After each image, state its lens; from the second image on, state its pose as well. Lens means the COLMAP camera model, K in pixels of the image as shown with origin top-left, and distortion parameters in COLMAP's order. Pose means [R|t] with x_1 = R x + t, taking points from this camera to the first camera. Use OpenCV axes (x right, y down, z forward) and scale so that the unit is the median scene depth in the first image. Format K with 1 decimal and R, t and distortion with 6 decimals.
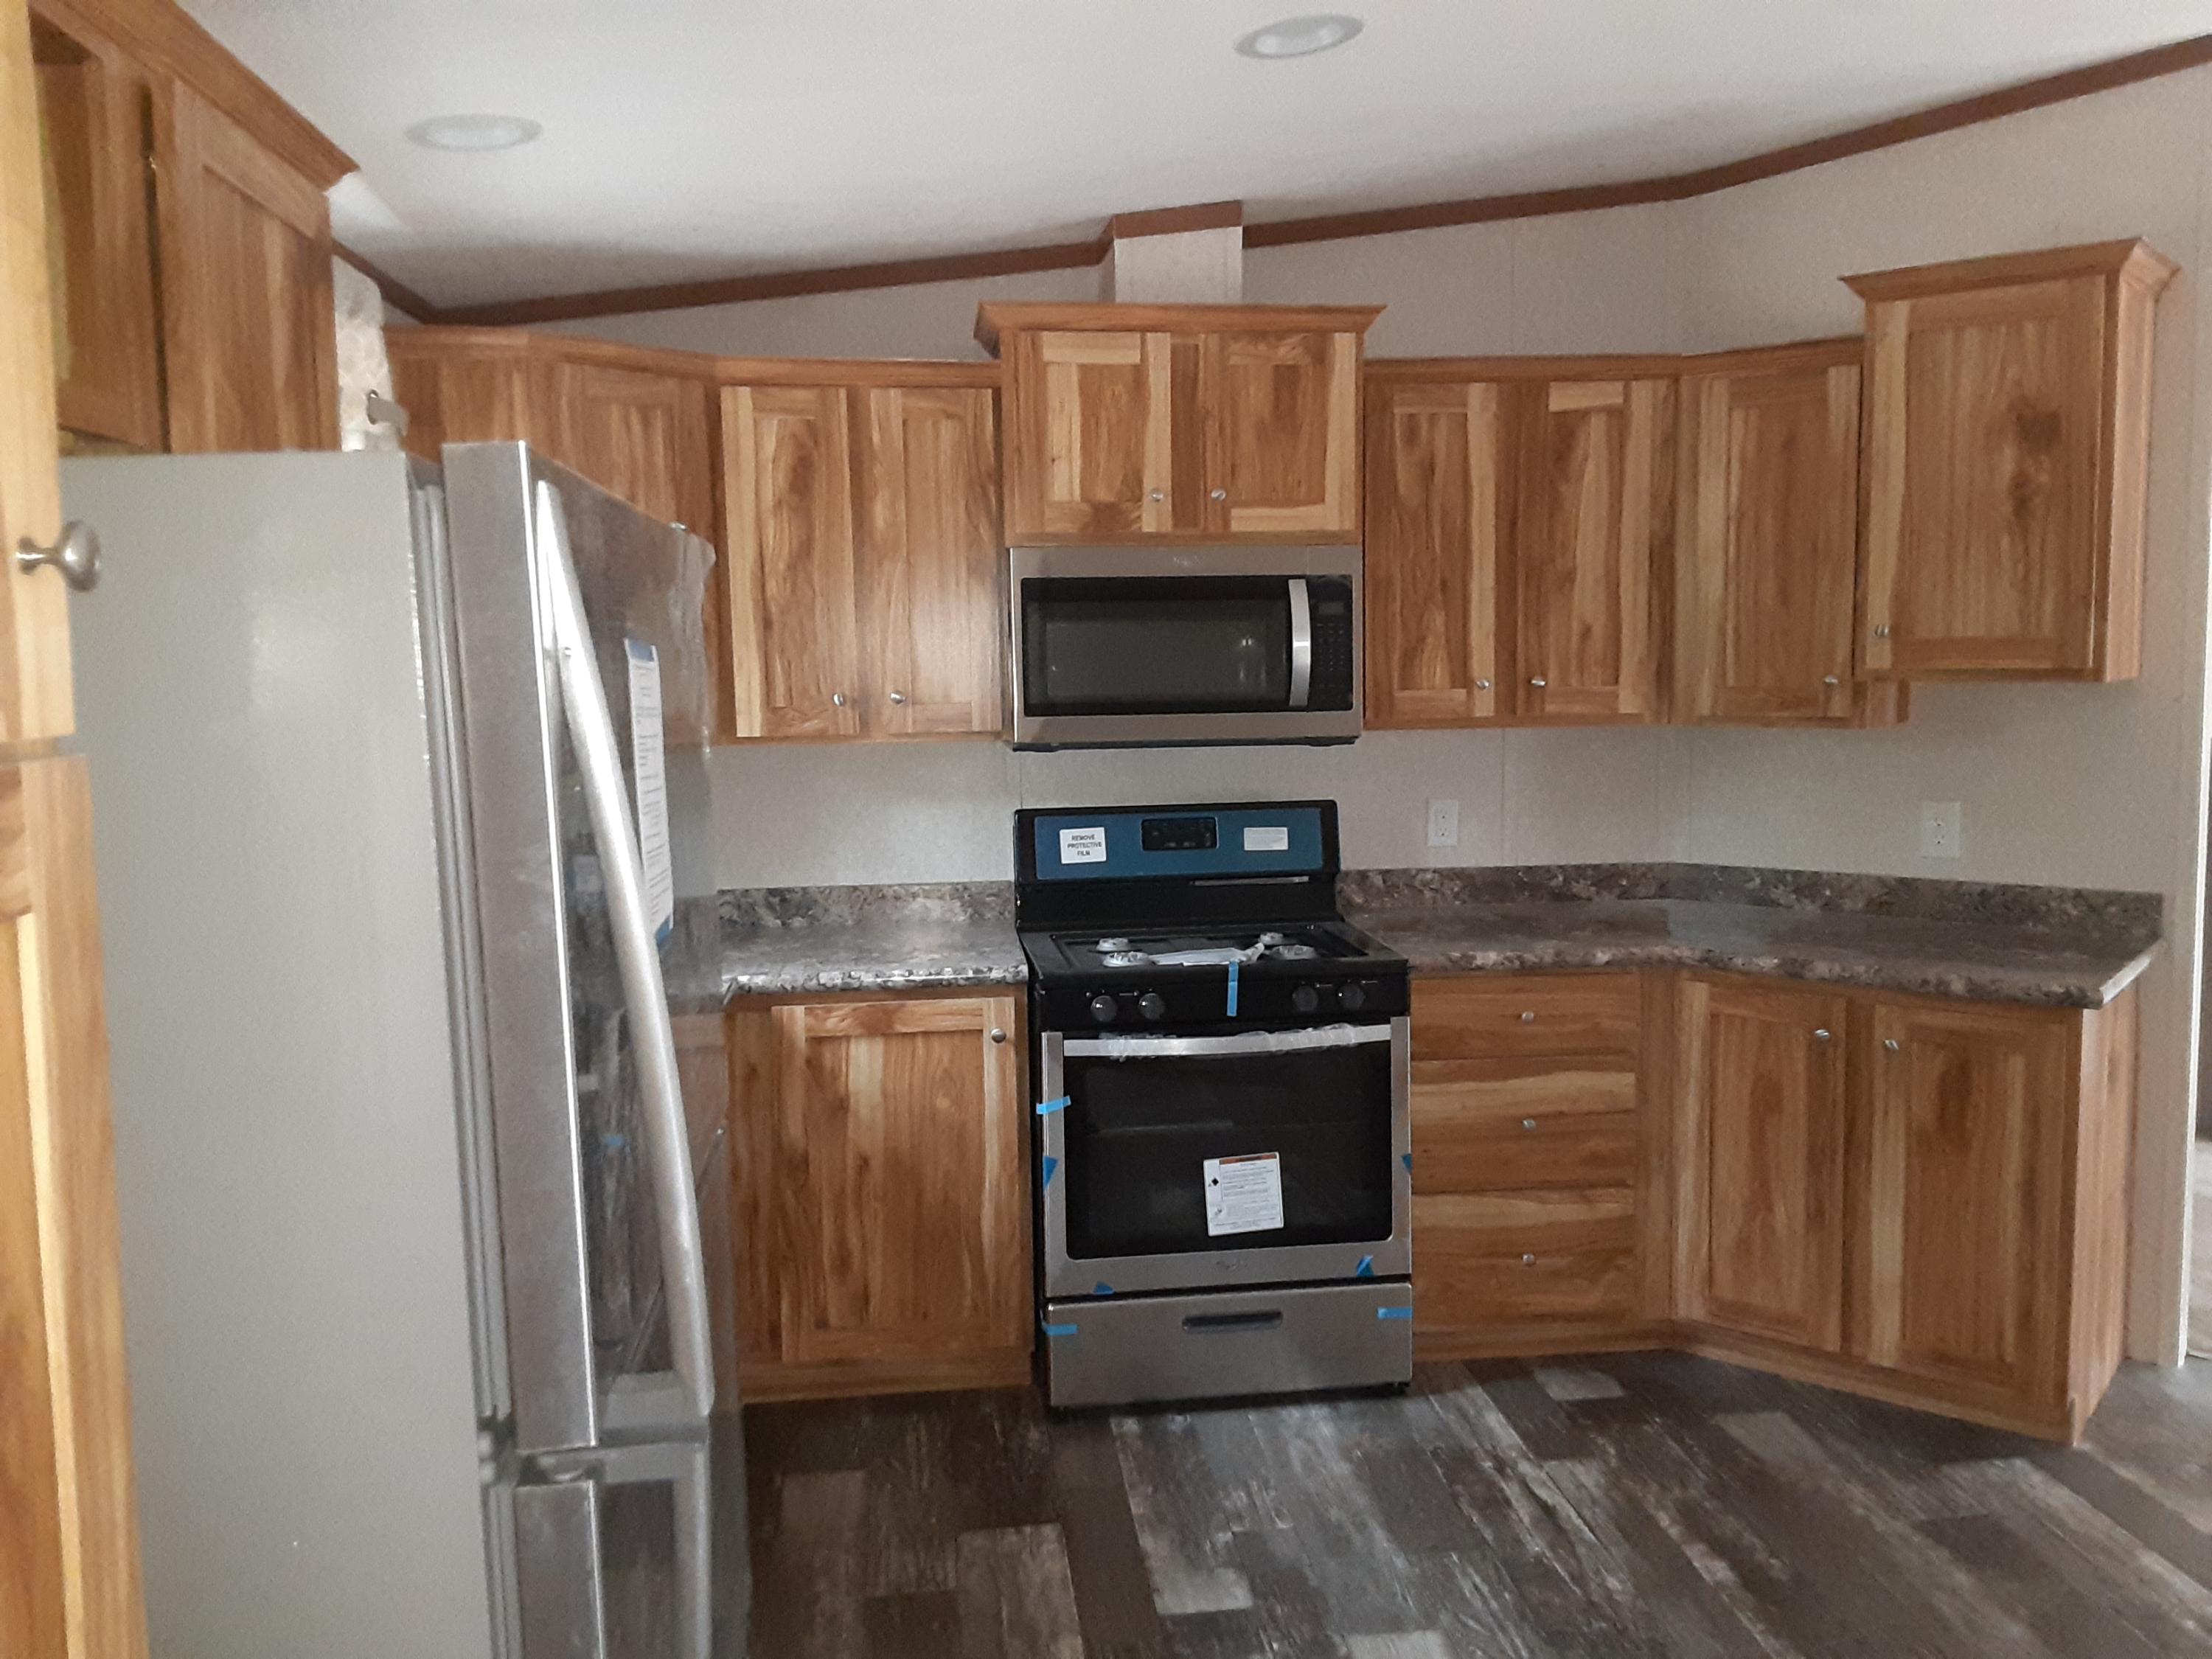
lens RADIAL K [[1786.1, 0, 1139.2], [0, 1786.1, 823.3], [0, 0, 1]] dist [0.126357, -0.183582]
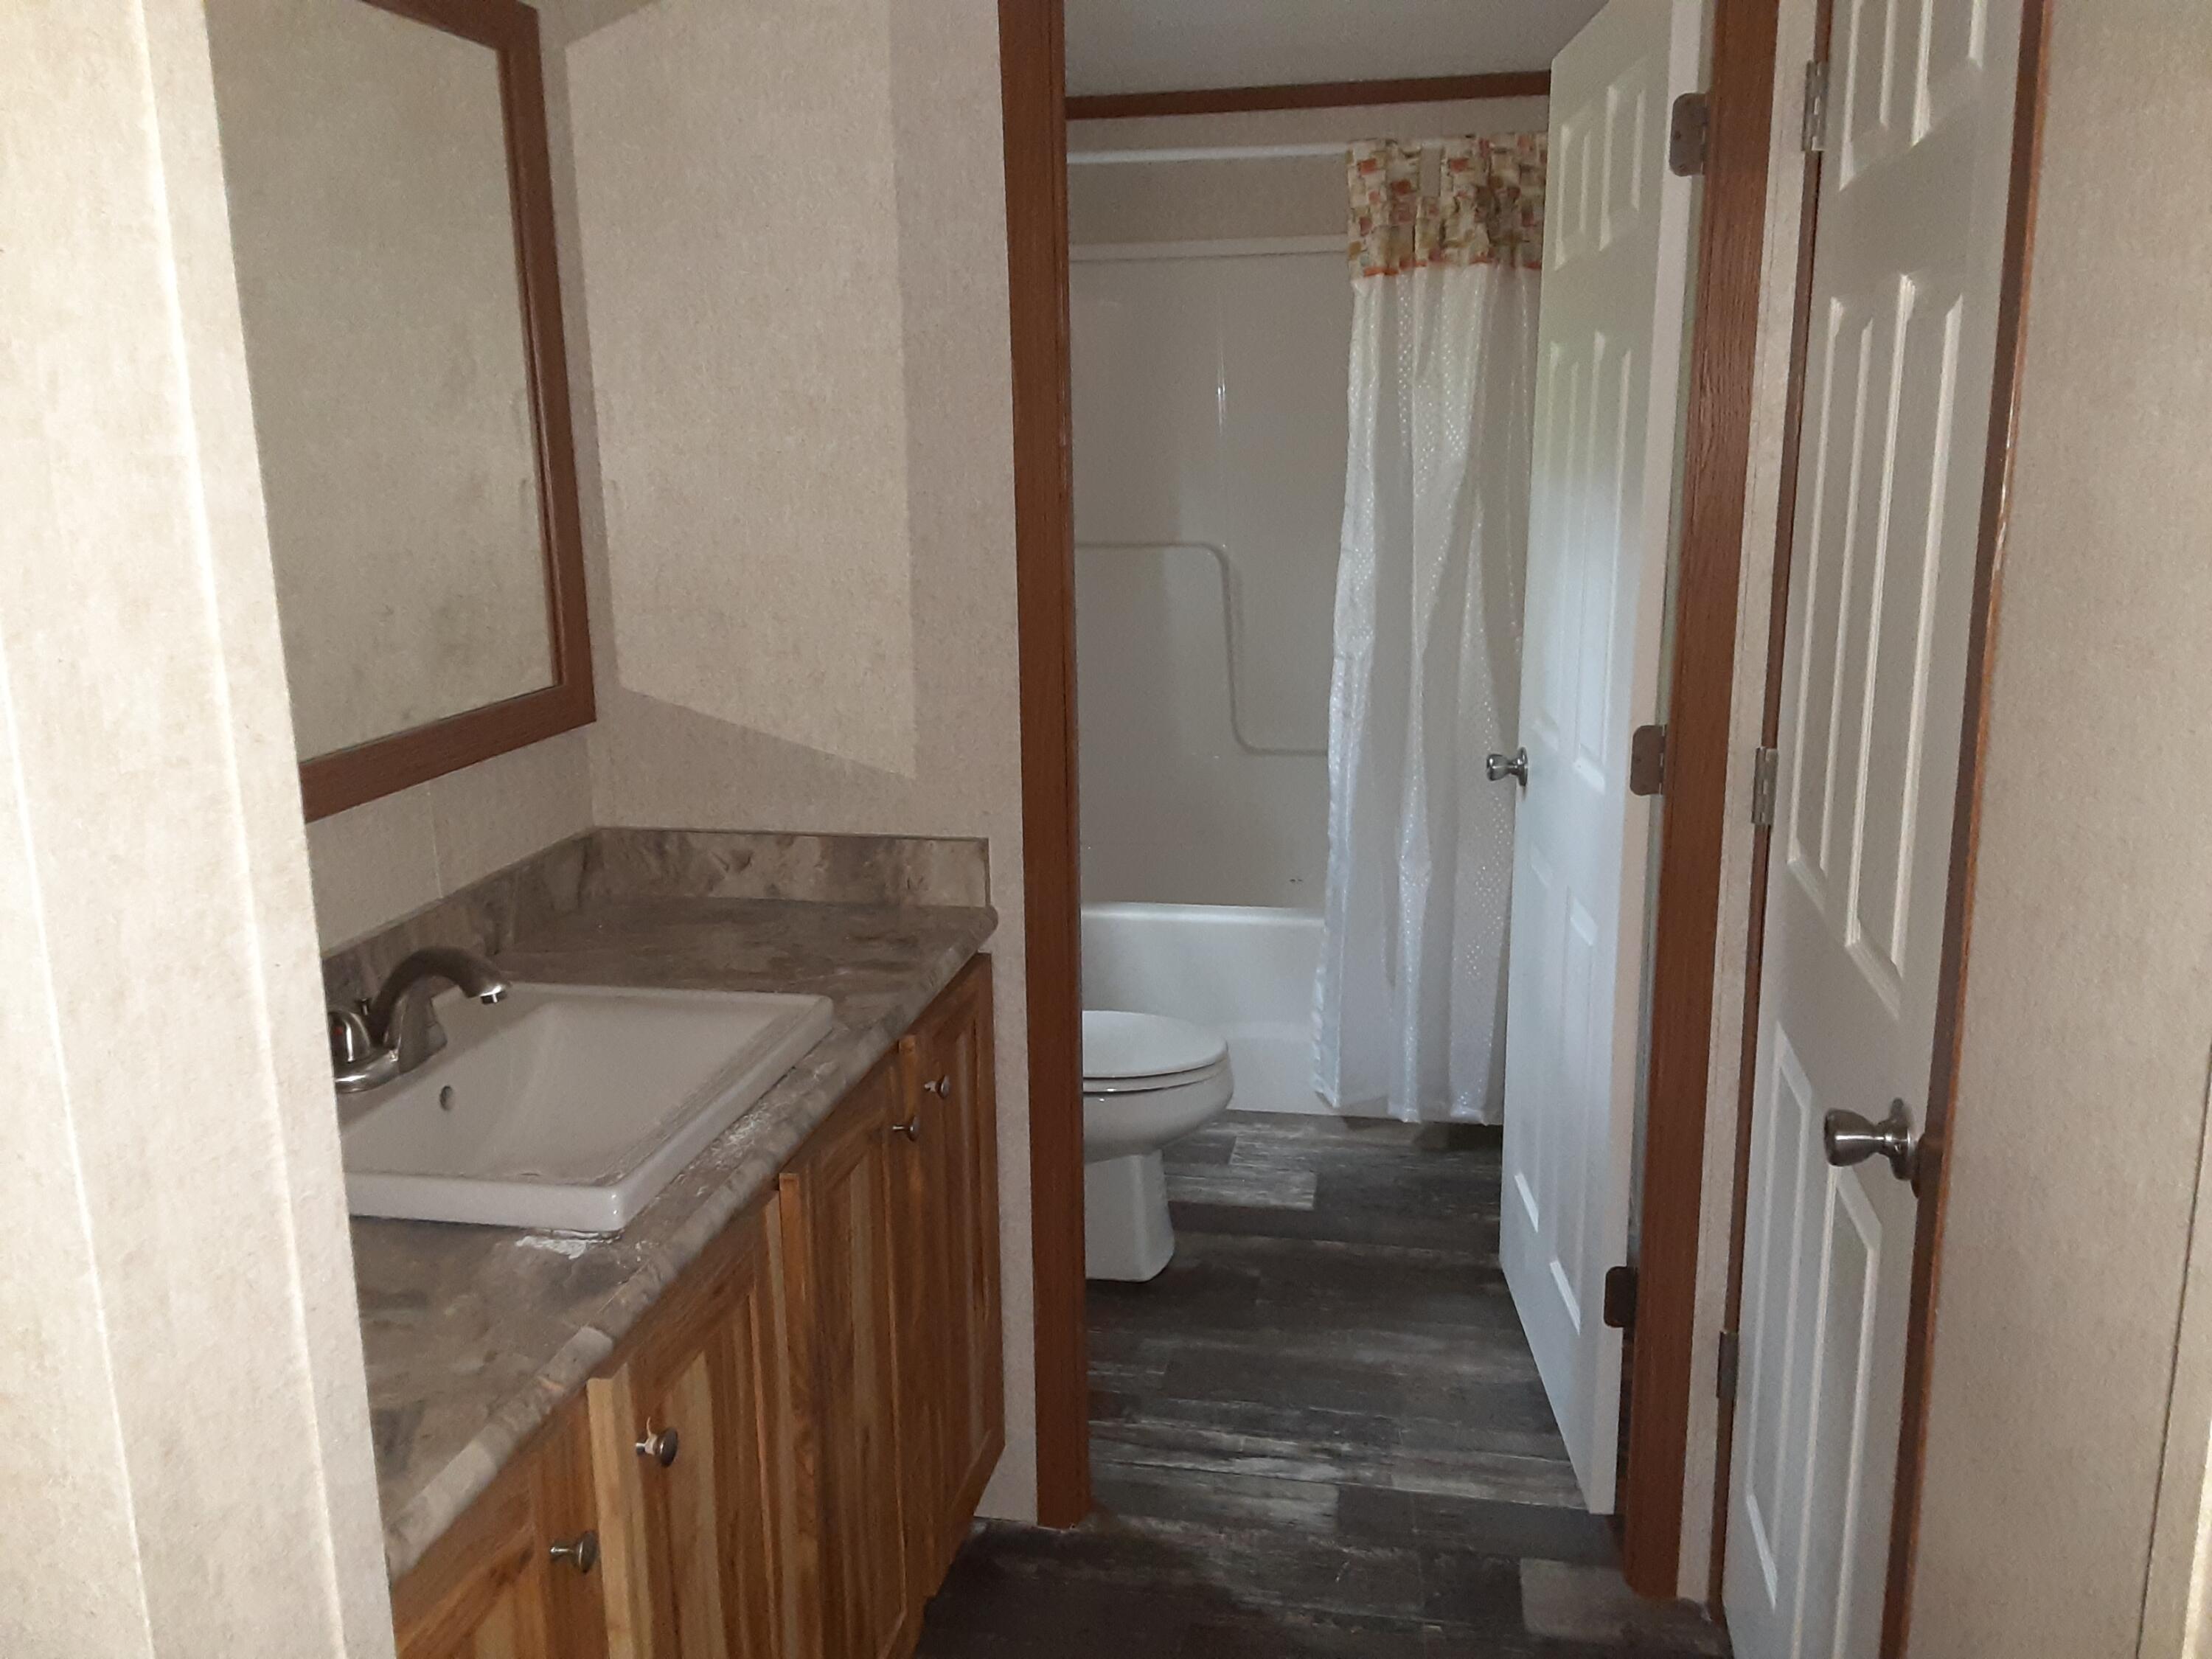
lens RADIAL K [[1786.1, 0, 1139.2], [0, 1786.1, 823.3], [0, 0, 1]] dist [0.126357, -0.183582]
pose [[-0.306370, 0.228835, -0.923998, 0.932740], [-0.073859, 0.962034, 0.262745, -0.127633], [0.949043, 0.148743, -0.277837, 1.125309]]
